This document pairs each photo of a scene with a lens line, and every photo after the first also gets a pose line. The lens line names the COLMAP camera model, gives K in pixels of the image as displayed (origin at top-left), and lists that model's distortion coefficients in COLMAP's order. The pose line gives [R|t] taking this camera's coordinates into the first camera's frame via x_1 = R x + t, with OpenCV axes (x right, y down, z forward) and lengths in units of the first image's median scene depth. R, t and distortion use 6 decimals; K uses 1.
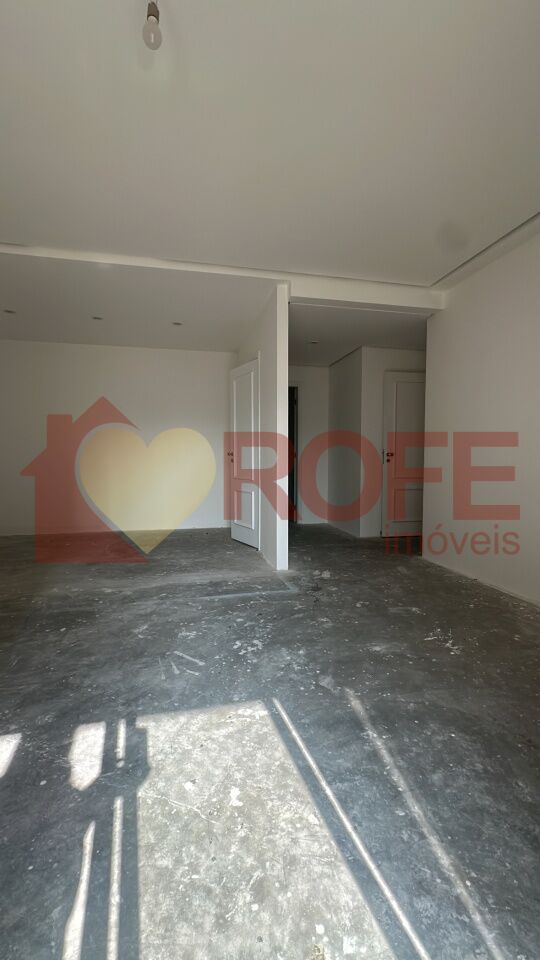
lens RADIAL K [[405.0, 0, 272.4], [0, 405.0, 480.2], [0, 0, 1]] dist [-0.001082, 0.001048]
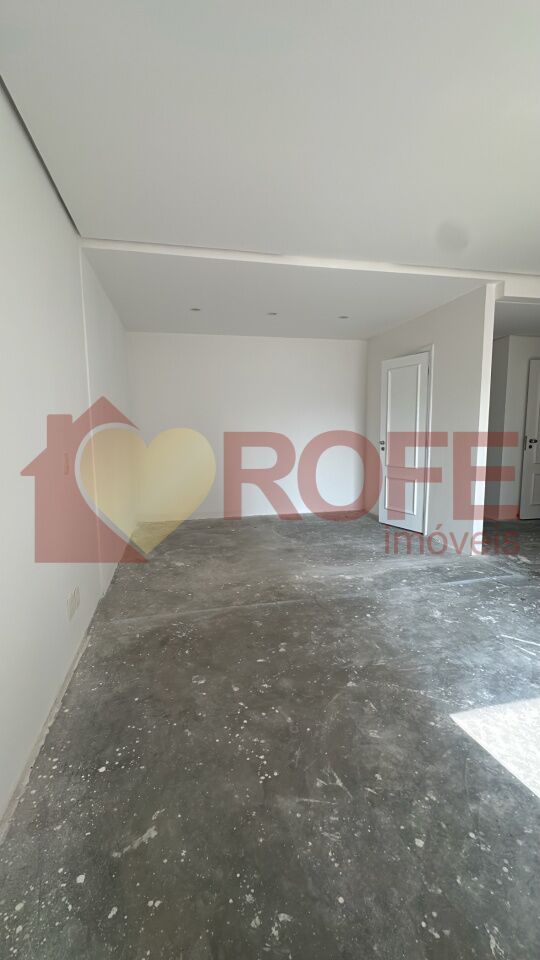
lens RADIAL K [[405.0, 0, 272.8], [0, 405.0, 478.6], [0, 0, 1]] dist [-0.001082, 0.001048]
pose [[0.999919, -0.010996, -0.006486, -0.798544], [0.011383, 0.997944, 0.063074, -0.086356], [0.005779, -0.063143, 0.997988, -0.101658]]
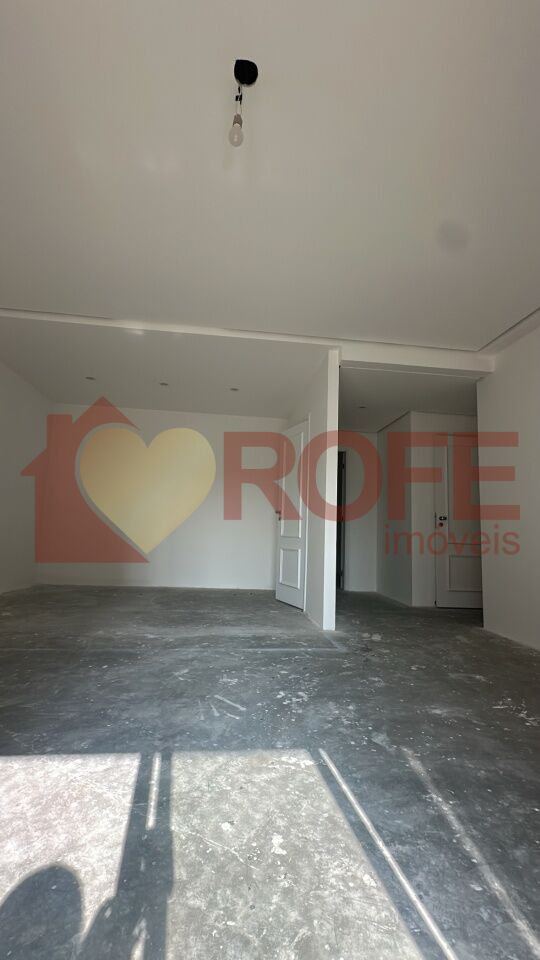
lens RADIAL K [[405.0, 0, 271.3], [0, 405.0, 479.5], [0, 0, 1]] dist [-0.001082, 0.001048]
pose [[0.992994, 0.021907, -0.116118, -0.010994], [-0.043181, 0.981977, -0.184003, 0.088284], [0.109995, 0.187728, 0.976043, -0.004022]]
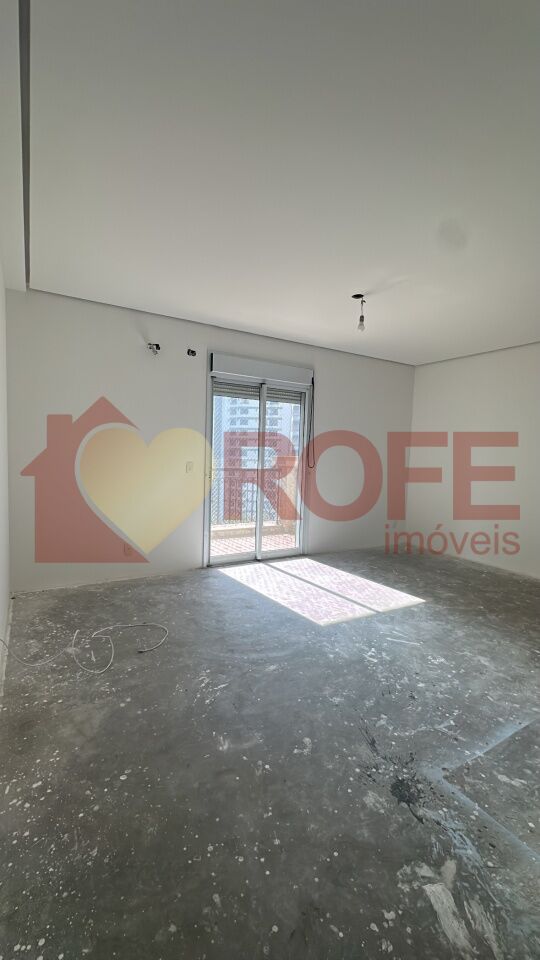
lens RADIAL K [[405.0, 0, 265.3], [0, 405.0, 473.5], [0, 0, 1]] dist [-0.001082, 0.001048]
pose [[-0.957442, -0.012122, -0.288371, 0.567651], [-0.047667, 0.992039, 0.116563, -0.231300], [0.284662, 0.125348, -0.950397, 1.863092]]
